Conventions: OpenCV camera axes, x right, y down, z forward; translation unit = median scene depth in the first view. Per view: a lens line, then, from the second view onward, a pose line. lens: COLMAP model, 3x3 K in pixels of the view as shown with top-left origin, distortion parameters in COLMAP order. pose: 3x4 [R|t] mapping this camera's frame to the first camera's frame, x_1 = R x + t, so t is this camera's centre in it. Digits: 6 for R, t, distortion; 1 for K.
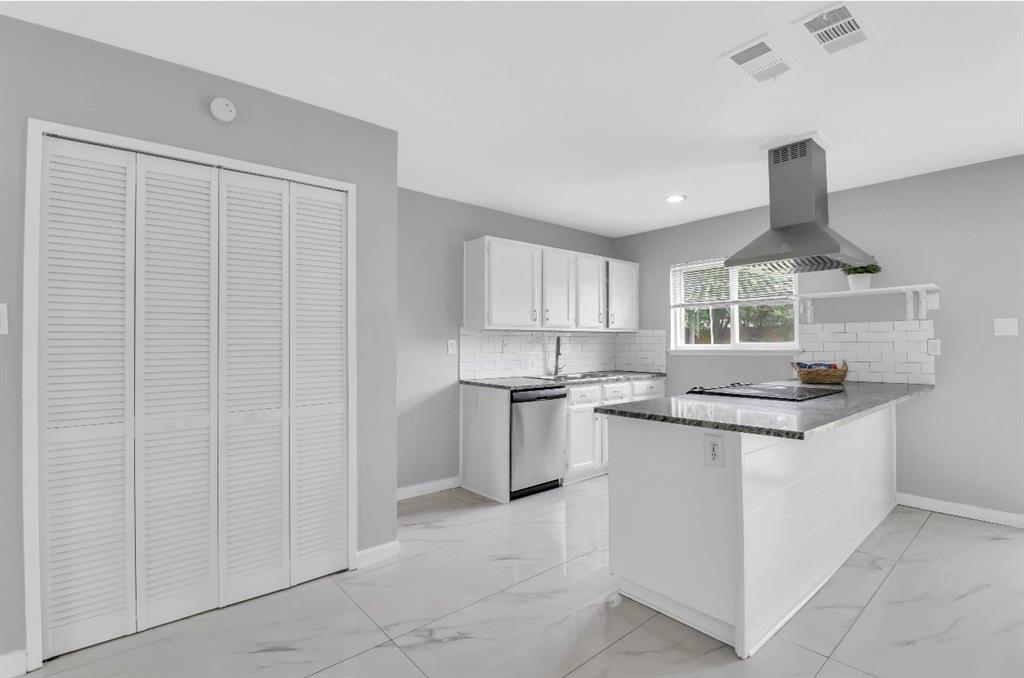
lens RADIAL K [[473.5, 0, 511.9], [0, 473.5, 335.1], [0, 0, 1]] dist [-0.003692, -0.010435]
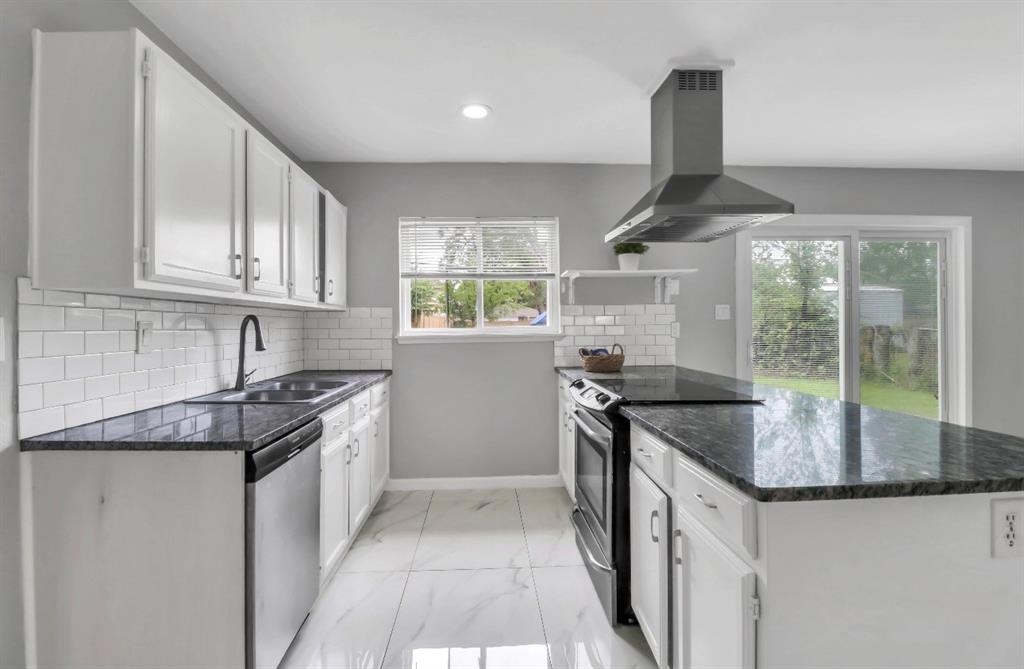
lens RADIAL K [[474.8, 0, 499.3], [0, 474.8, 329.0], [0, 0, 1]] dist [0.000048, -0.012176]
pose [[0.621422, -0.006034, 0.783453, -0.160661], [-0.009417, 0.999841, 0.015169, 0.009343], [-0.783419, -0.016804, 0.621266, 0.544430]]
